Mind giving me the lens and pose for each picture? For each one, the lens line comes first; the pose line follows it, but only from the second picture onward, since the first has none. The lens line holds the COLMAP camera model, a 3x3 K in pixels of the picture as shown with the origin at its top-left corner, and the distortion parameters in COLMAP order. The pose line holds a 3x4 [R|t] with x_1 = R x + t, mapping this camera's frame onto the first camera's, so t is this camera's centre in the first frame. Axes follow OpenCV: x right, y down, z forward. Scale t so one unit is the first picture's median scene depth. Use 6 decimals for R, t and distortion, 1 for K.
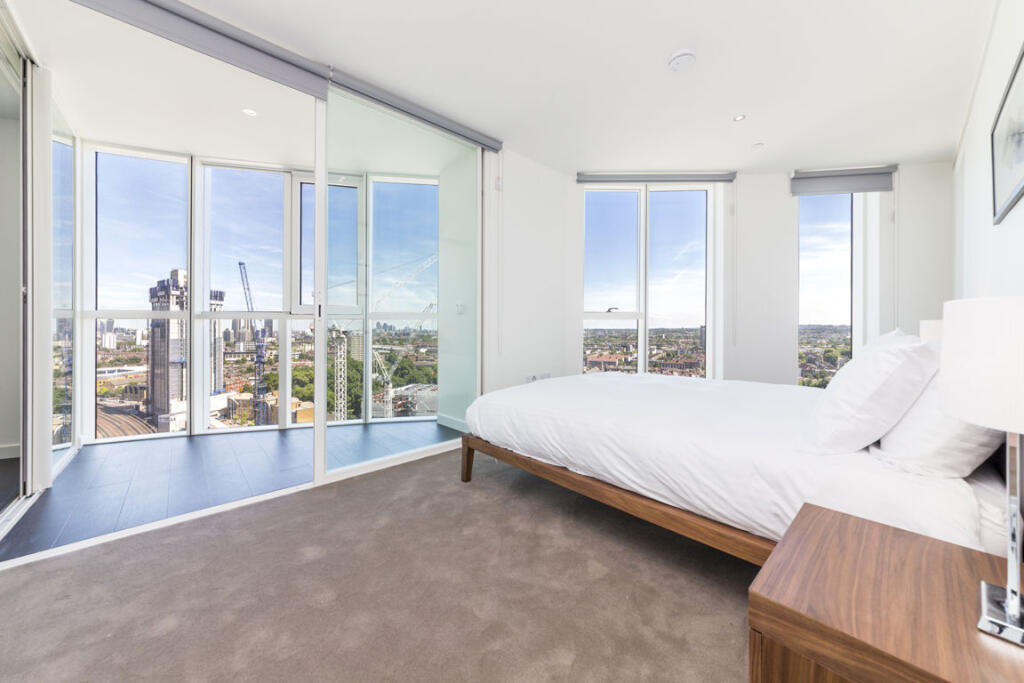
lens RADIAL K [[362.5, 0, 512.0], [0, 362.5, 341.5], [0, 0, 1]] dist [0.000204, 0.000040]
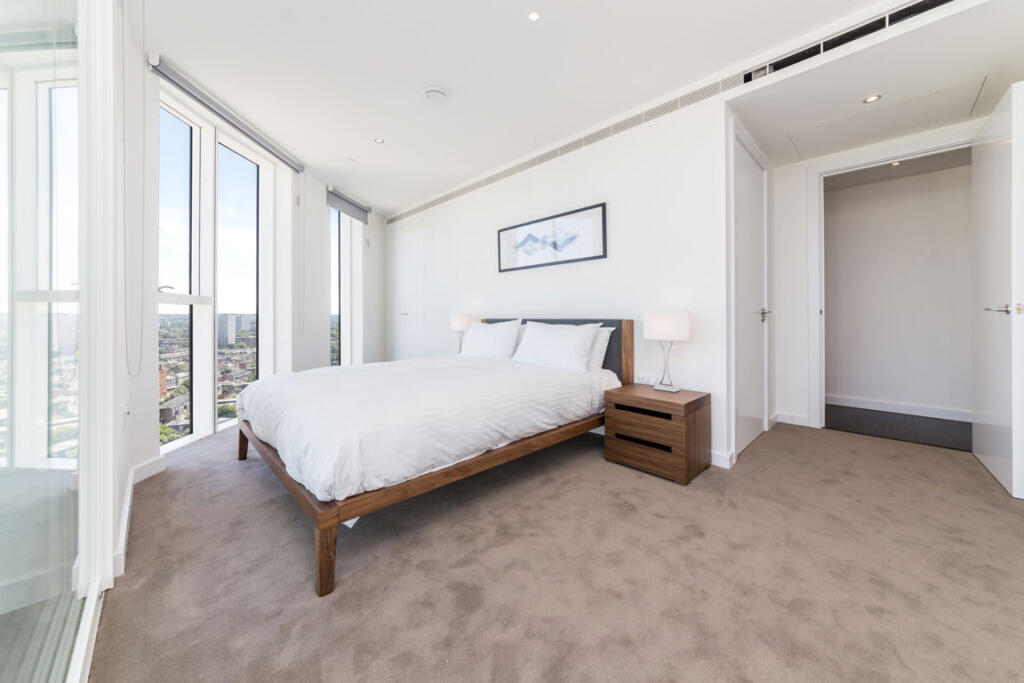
lens RADIAL K [[368.5, 0, 507.0], [0, 368.5, 316.6], [0, 0, 1]] dist [-0.000153, -0.000008]
pose [[-0.023801, 0.005712, 0.999700, -0.495290], [0.034406, 0.999396, -0.004891, -0.015810], [-0.999125, 0.034279, -0.023983, 0.517520]]
